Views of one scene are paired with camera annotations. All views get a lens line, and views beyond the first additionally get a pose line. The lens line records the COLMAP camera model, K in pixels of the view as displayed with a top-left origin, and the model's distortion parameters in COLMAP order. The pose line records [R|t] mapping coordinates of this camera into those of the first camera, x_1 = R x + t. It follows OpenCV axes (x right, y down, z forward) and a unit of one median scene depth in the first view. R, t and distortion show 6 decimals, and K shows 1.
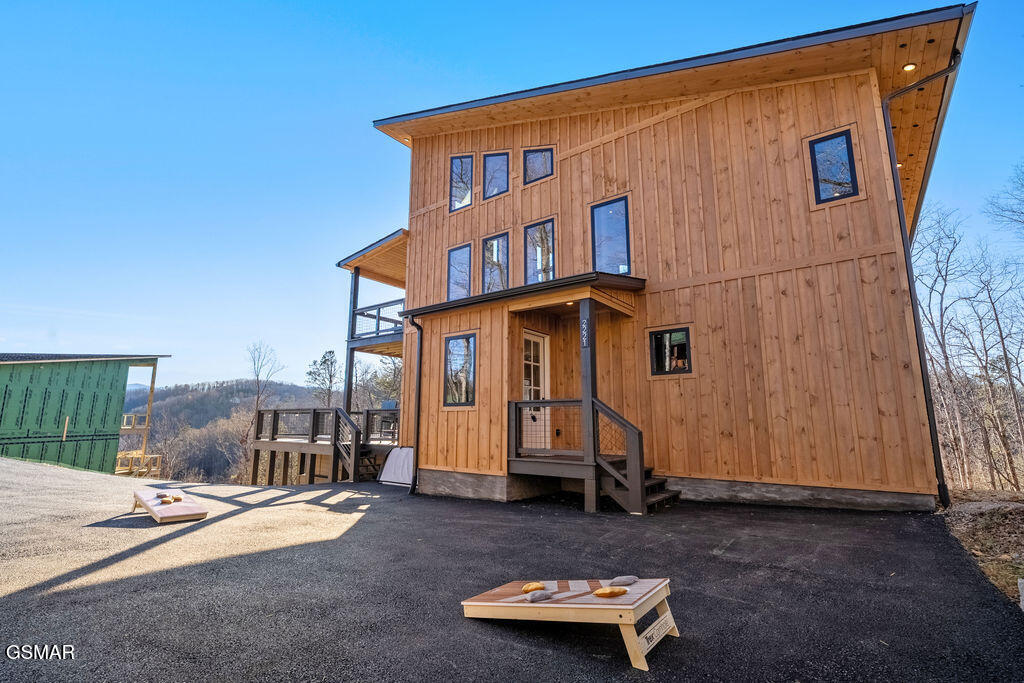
lens RADIAL K [[472.9, 0, 511.6], [0, 472.9, 344.7], [0, 0, 1]] dist [-0.001957, -0.000374]
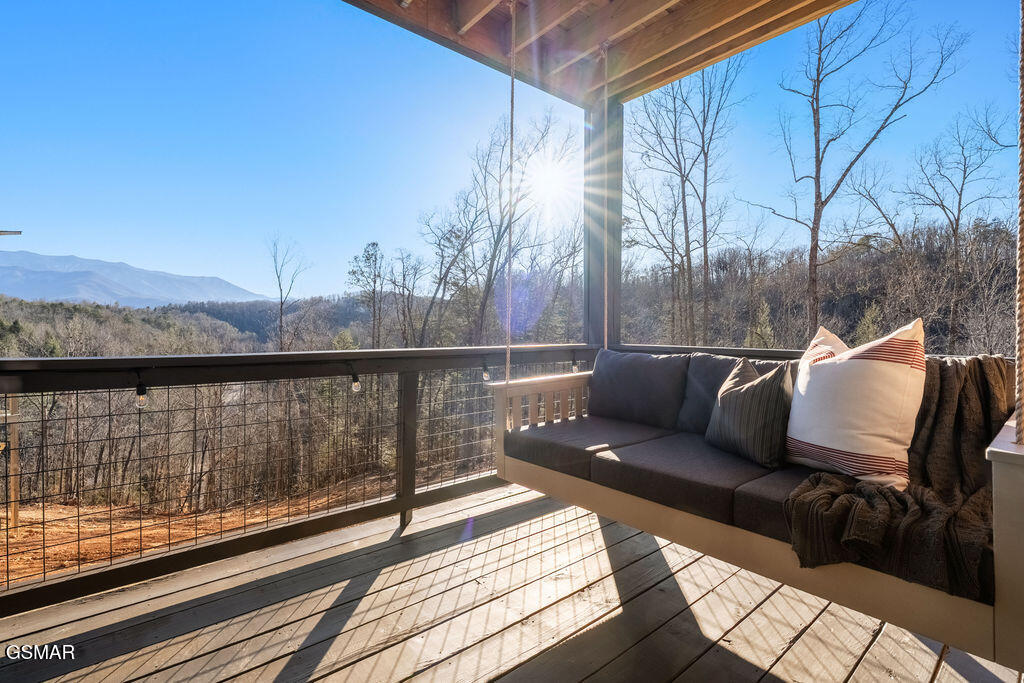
lens RADIAL K [[472.9, 0, 512.1], [0, 472.9, 339.1], [0, 0, 1]] dist [-0.001957, -0.000374]
pose [[0.973430, 0.004230, -0.228947, 0.011832], [0.037328, 0.983524, 0.176882, 0.039694], [0.225923, -0.180729, 0.957233, 0.288833]]
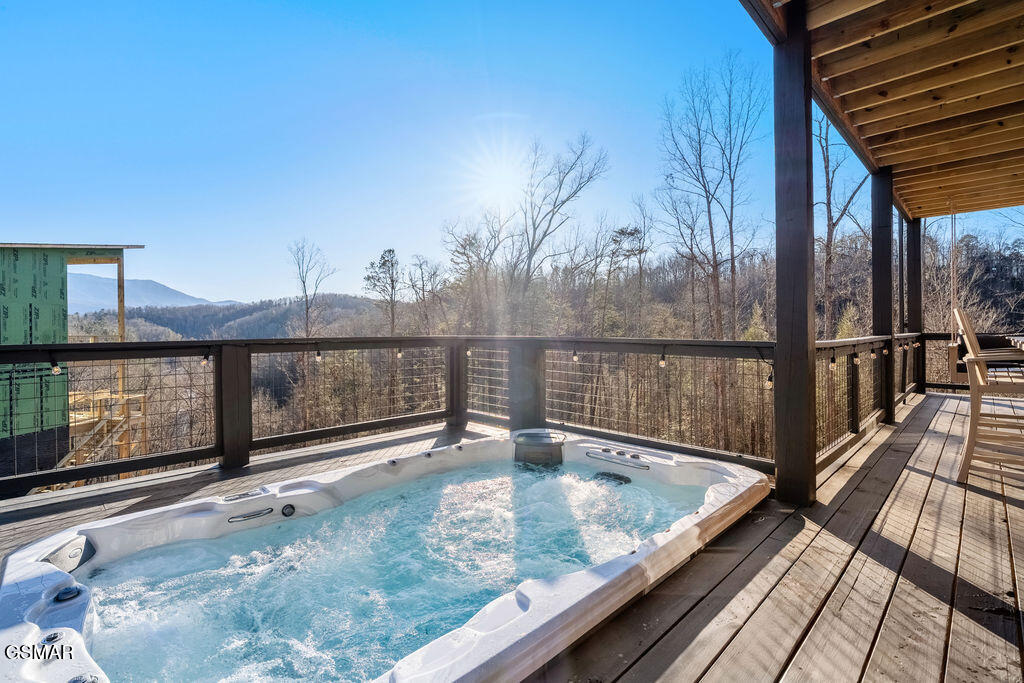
lens RADIAL K [[472.9, 0, 513.0], [0, 472.9, 340.4], [0, 0, 1]] dist [-0.001957, -0.000374]
pose [[0.990052, -0.010987, -0.140272, -0.066332], [0.036216, 0.983255, 0.178598, 0.029025], [0.135961, -0.181901, 0.973872, 0.221853]]
